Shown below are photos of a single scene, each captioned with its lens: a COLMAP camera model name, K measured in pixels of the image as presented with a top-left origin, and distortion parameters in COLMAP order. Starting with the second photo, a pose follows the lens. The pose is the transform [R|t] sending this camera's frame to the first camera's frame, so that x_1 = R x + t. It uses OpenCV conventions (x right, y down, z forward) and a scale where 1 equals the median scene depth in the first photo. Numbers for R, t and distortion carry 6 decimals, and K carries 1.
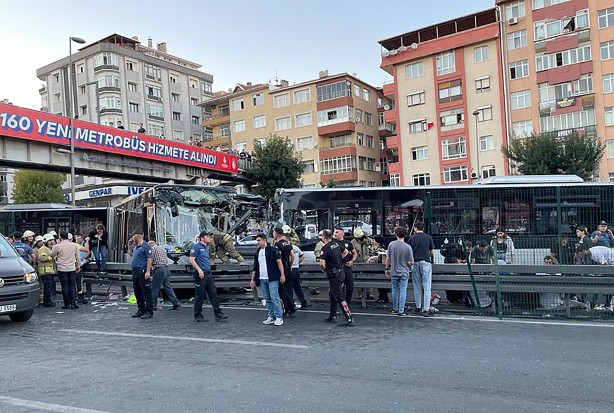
lens RADIAL K [[485.3, 0, 307.7], [0, 485.3, 215.2], [0, 0, 1]] dist [0.090674, -0.116280]
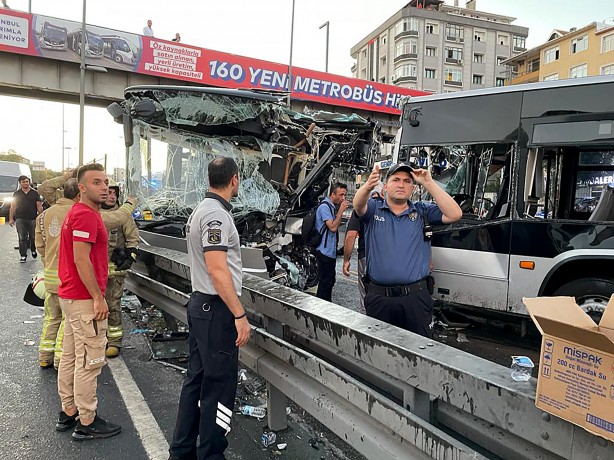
lens RADIAL K [[453.2, 0, 306.1], [0, 453.2, 236.0], [0, 0, 1]] dist [0.086261, -0.111750]
pose [[0.792139, 0.107157, -0.600861, 0.065549], [-0.048311, 0.992387, 0.113291, 0.012873], [0.608426, -0.060714, 0.791285, 0.301100]]
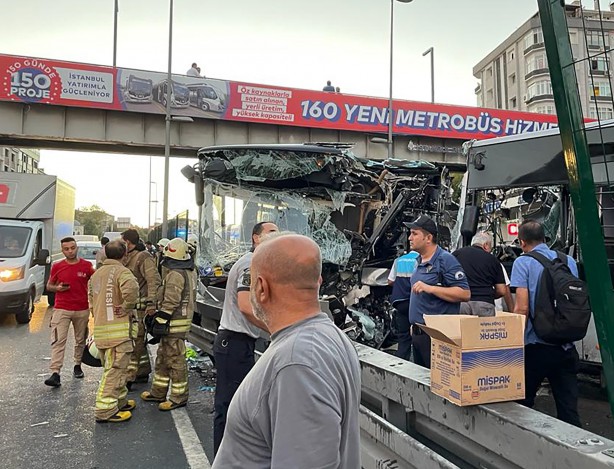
lens RADIAL K [[558.4, 0, 368.1], [0, 558.4, 219.8], [0, 0, 1]] dist [0.104014, -0.172299]
pose [[0.718141, -0.008223, -0.695849, 0.109012], [-0.001920, 0.999903, -0.013797, 0.010572], [0.695895, 0.011244, 0.718056, 0.285915]]
